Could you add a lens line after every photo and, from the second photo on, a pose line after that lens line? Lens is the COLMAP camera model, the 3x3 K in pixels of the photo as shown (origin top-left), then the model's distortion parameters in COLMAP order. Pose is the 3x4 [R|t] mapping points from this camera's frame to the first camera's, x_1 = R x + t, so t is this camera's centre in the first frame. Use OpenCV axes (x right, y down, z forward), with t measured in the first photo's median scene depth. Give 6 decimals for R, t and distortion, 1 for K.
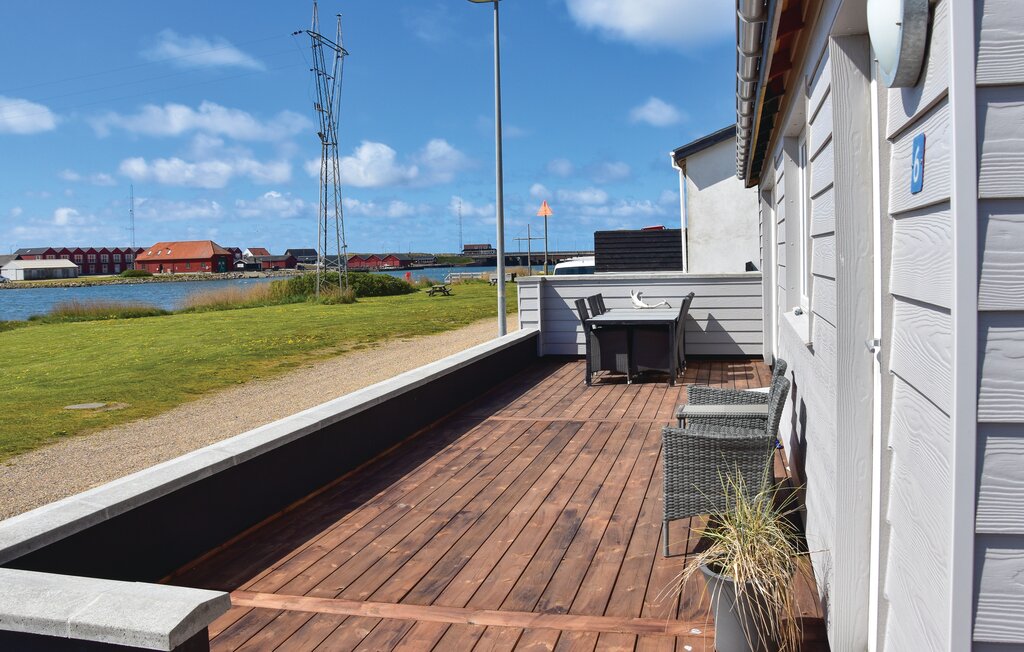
lens RADIAL K [[965.7, 0, 512.1], [0, 965.7, 326.6], [0, 0, 1]] dist [-0.135859, 0.000000]
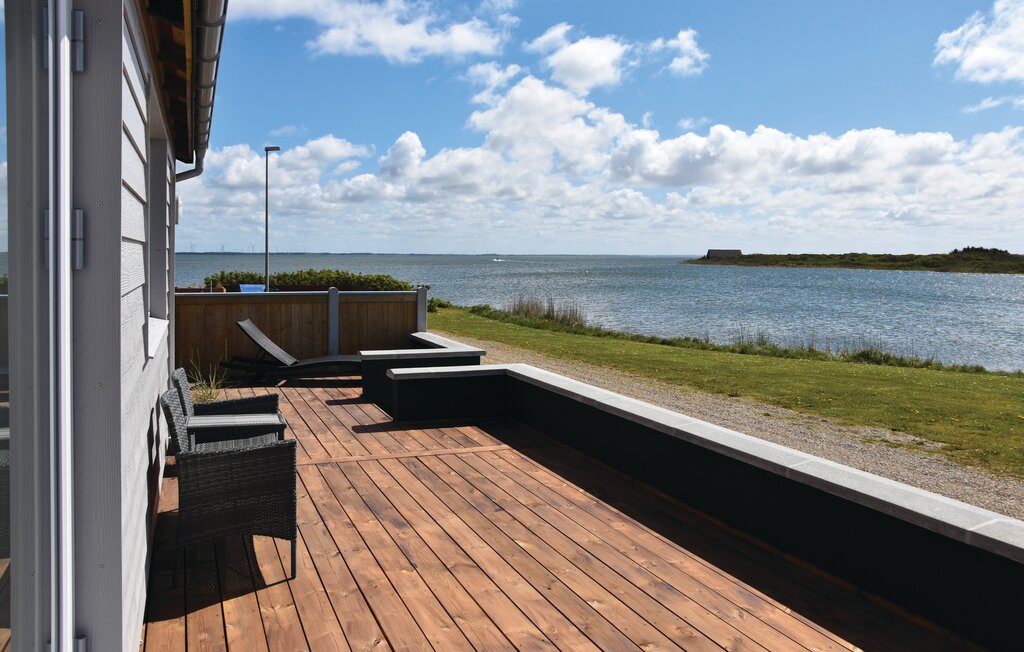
lens RADIAL K [[965.7, 0, 513.1], [0, 965.7, 323.2], [0, 0, 1]] dist [-0.135859, 0.000000]
pose [[-0.850360, 0.065857, -0.522064, 0.447397], [-0.013024, 0.989199, 0.146000, -0.145680], [0.526040, 0.130952, -0.840317, 1.821828]]
